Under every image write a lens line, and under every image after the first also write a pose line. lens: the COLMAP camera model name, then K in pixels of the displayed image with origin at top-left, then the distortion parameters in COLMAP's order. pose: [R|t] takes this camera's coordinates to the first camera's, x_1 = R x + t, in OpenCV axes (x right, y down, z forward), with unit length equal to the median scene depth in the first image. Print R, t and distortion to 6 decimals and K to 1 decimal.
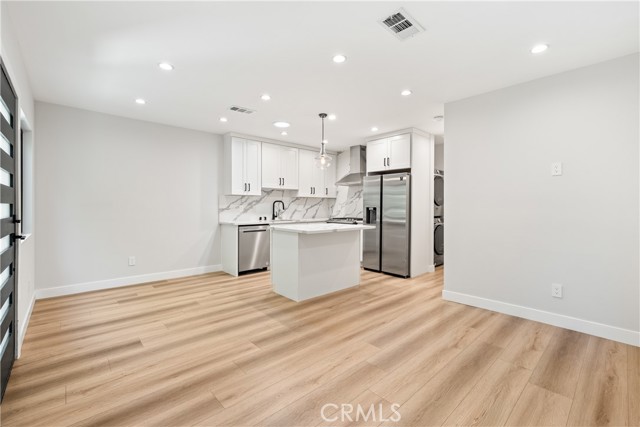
lens RADIAL K [[277.9, 0, 320.8], [0, 277.9, 206.5], [0, 0, 1]] dist [0.001593, 0.000050]
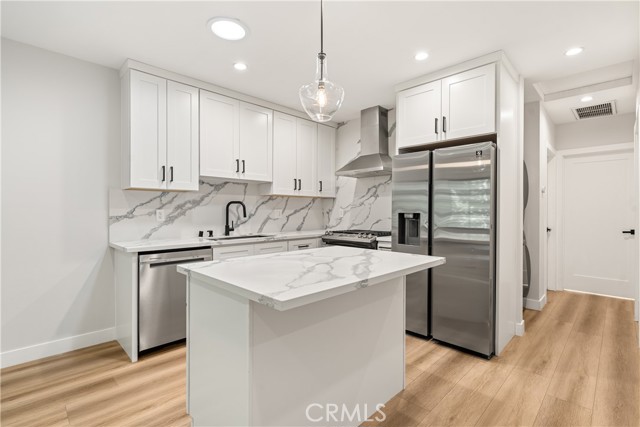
lens RADIAL K [[300.7, 0, 321.5], [0, 300.7, 211.4], [0, 0, 1]] dist [0.000514, -0.000191]
pose [[0.998806, -0.001369, 0.048828, -0.010697], [0.001344, 0.999999, 0.000548, -0.000724], [-0.048829, -0.000481, 0.998807, 0.416901]]
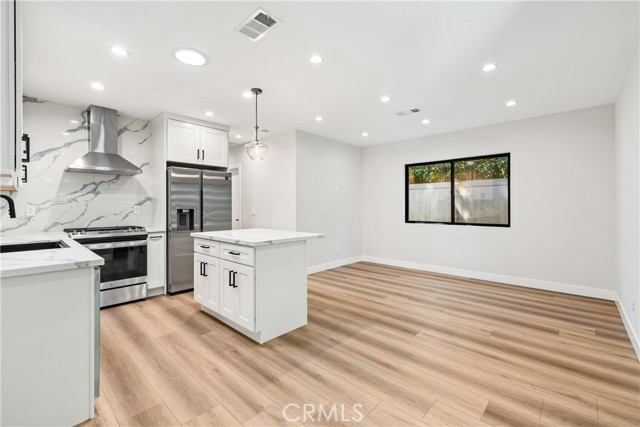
lens RADIAL K [[277.9, 0, 320.8], [0, 277.9, 206.5], [0, 0, 1]] dist [0.001593, 0.000050]
pose [[-0.080255, -0.001371, 0.996773, -0.578296], [0.002908, 0.999994, 0.001609, -0.003870], [-0.996770, 0.003028, -0.080251, 0.651948]]
